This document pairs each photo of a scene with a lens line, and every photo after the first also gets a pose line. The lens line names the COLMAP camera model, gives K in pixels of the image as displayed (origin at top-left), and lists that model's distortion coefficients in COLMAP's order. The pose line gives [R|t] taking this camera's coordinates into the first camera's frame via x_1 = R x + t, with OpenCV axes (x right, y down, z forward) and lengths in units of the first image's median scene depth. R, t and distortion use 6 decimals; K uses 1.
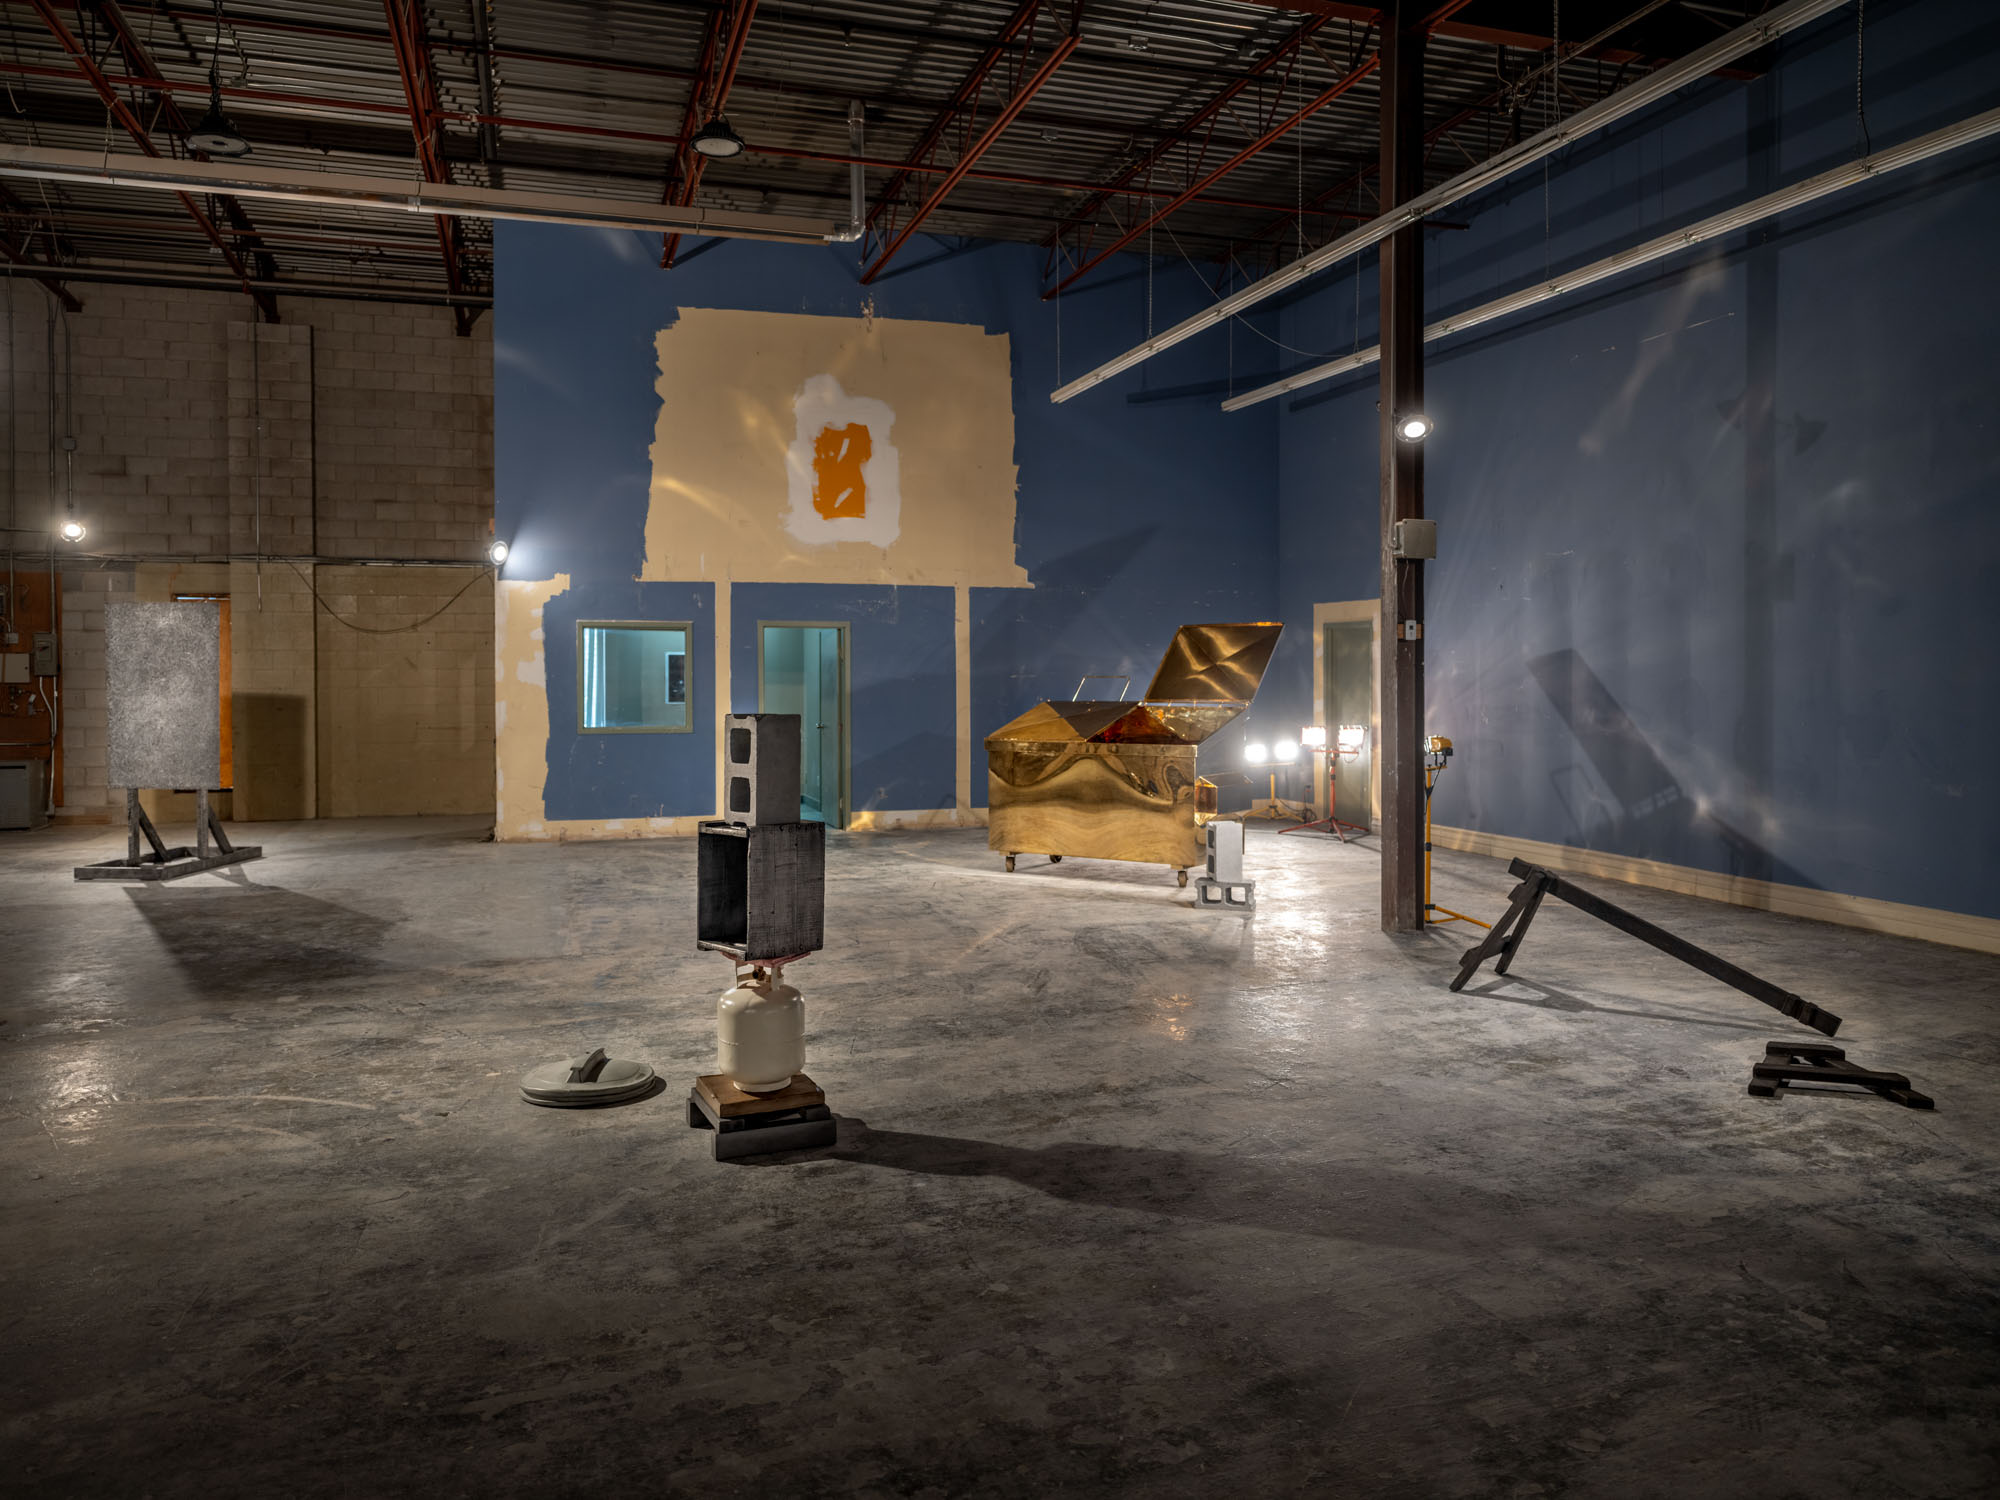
lens RADIAL K [[1459.6, 0, 1008.6], [0, 1459.6, 743.5], [0, 0, 1]] dist [-0.003633, 0.002890]
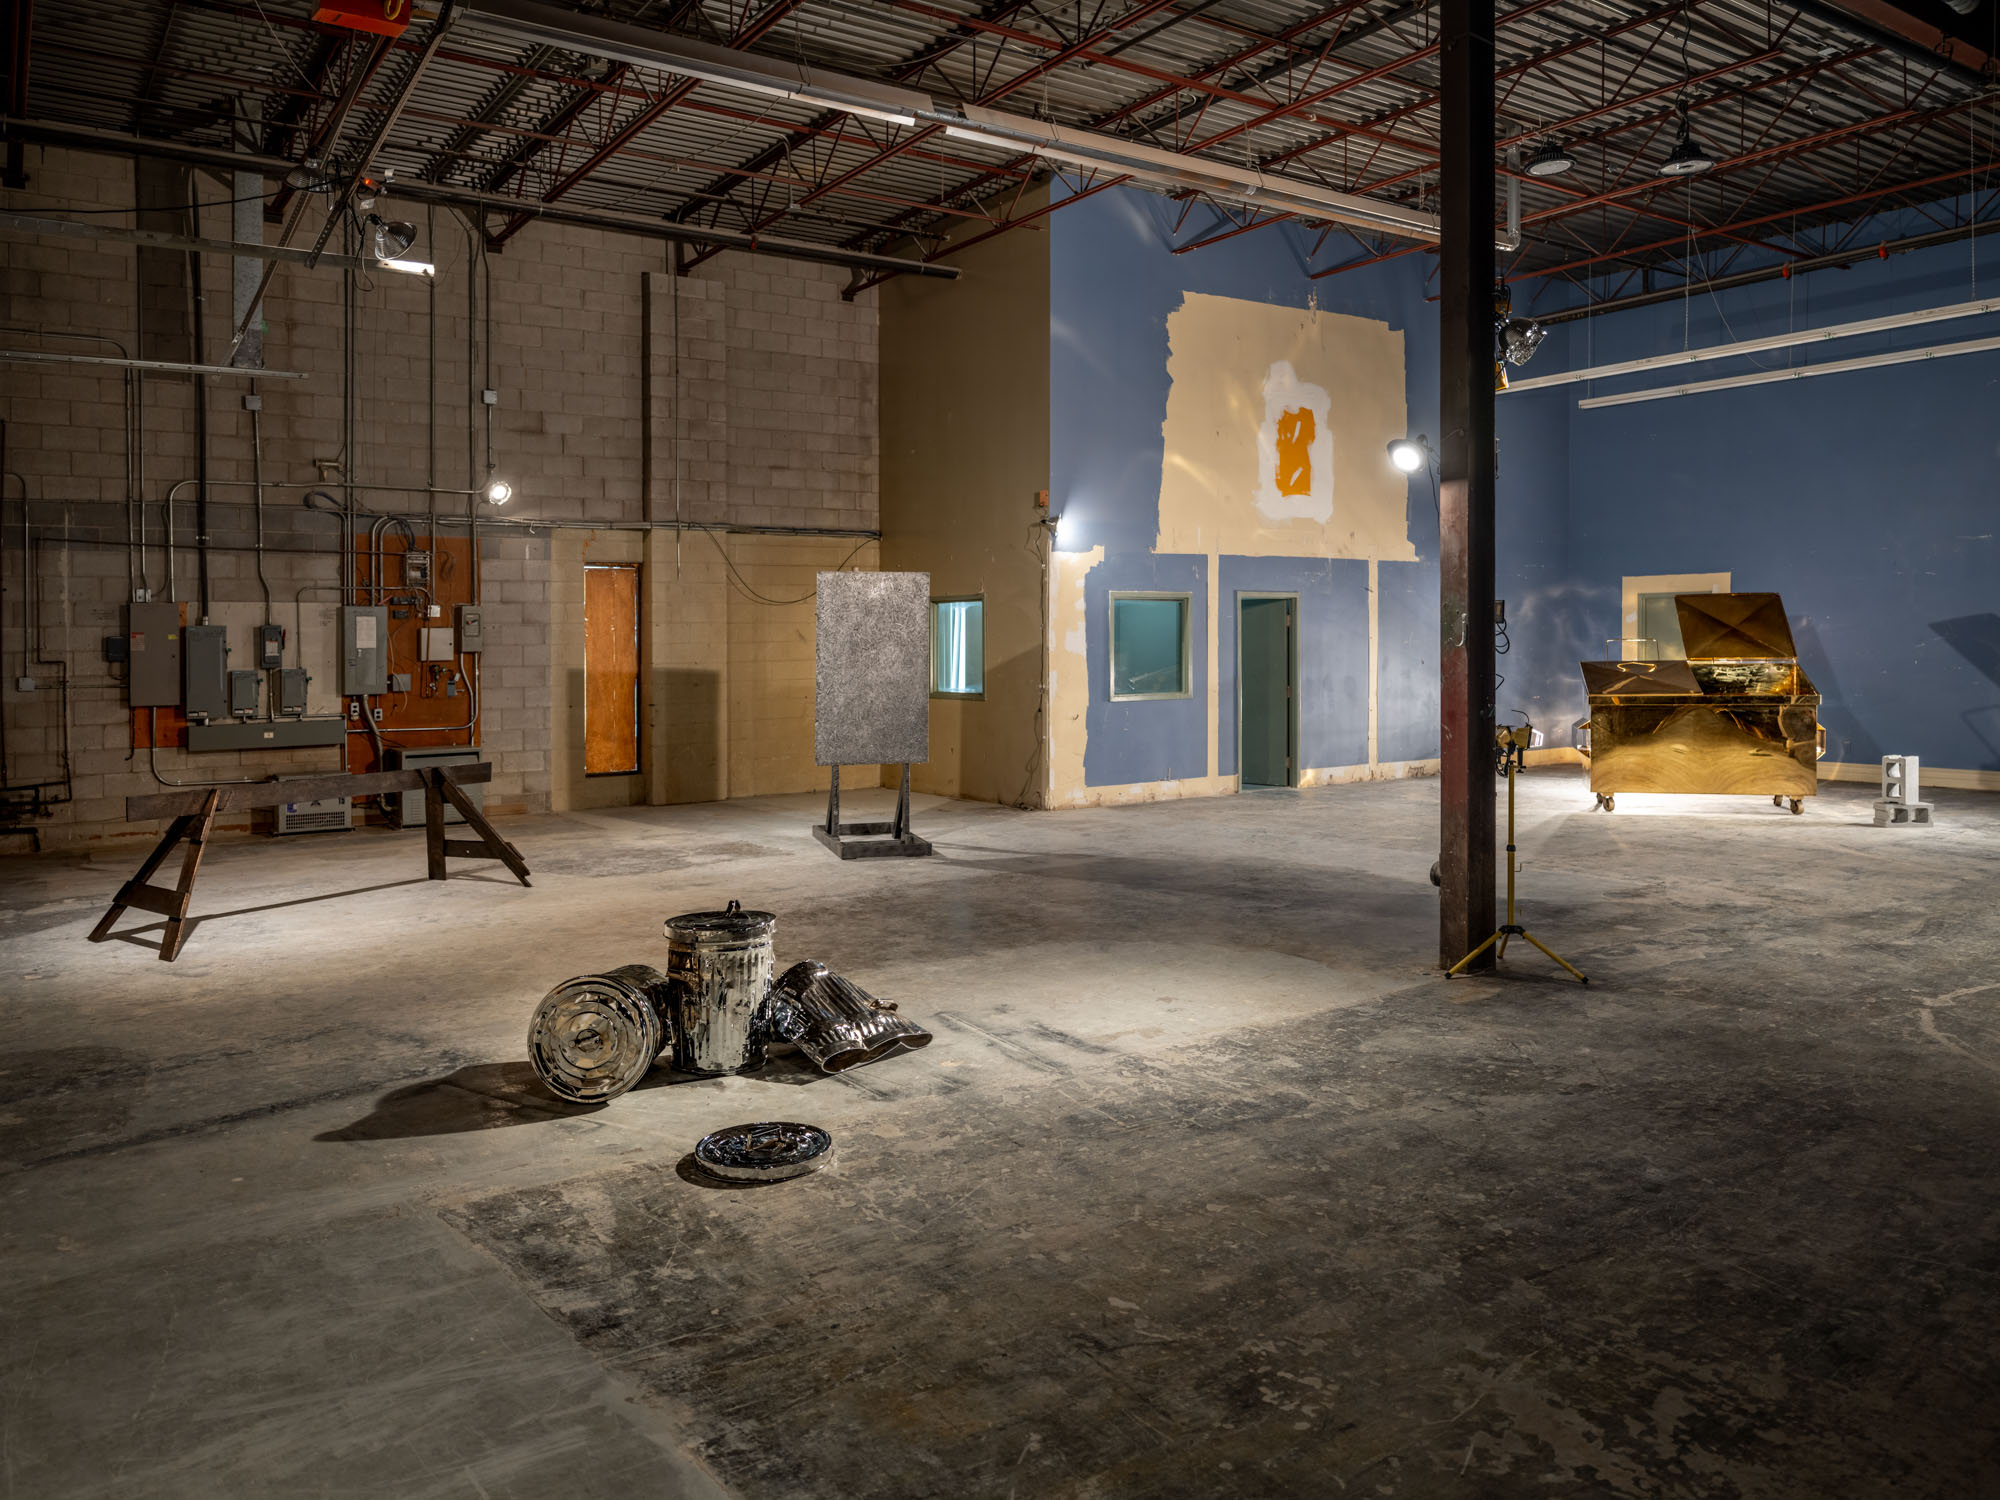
lens RADIAL K [[1459.6, 0, 989.5], [0, 1459.6, 718.6], [0, 0, 1]] dist [-0.003633, 0.002890]
pose [[0.956313, -0.025572, 0.291223, -0.670827], [0.025180, 0.999670, 0.005096, -0.002046], [-0.291257, 0.002460, 0.956642, 0.042337]]
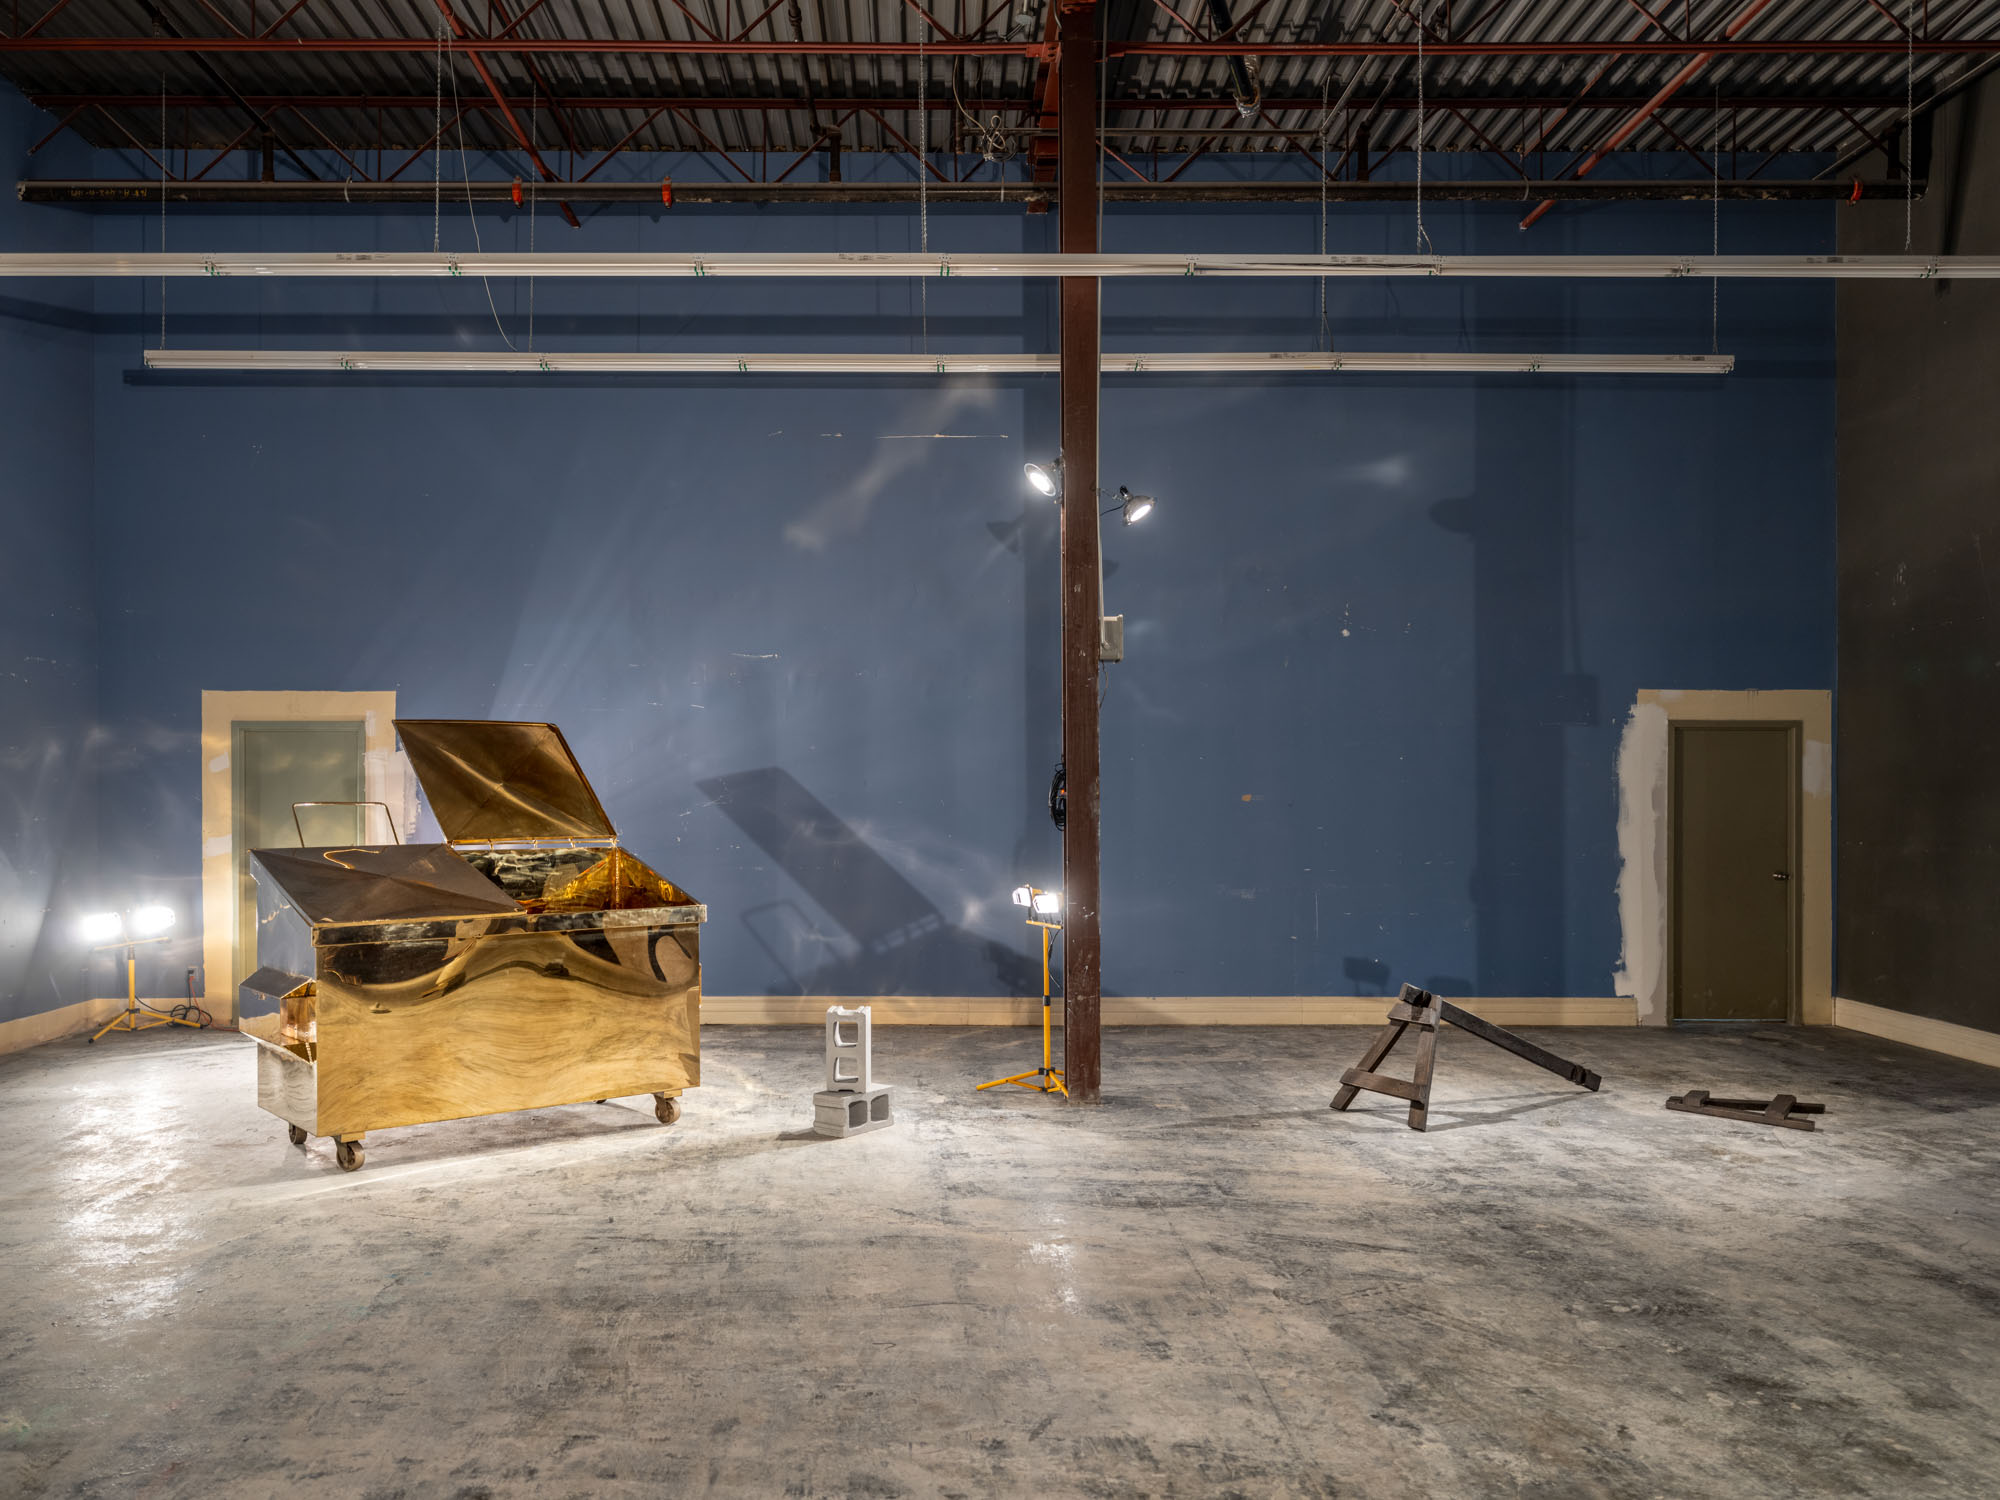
lens RADIAL K [[1597.9, 0, 942.2], [0, 1597.9, 816.4], [0, 0, 1]] dist [-0.022442, -0.009810]
pose [[0.300083, -0.013978, 0.953811, -0.408496], [0.048045, 0.998845, -0.000477, -0.025701], [-0.952702, 0.045969, 0.300408, 0.522906]]
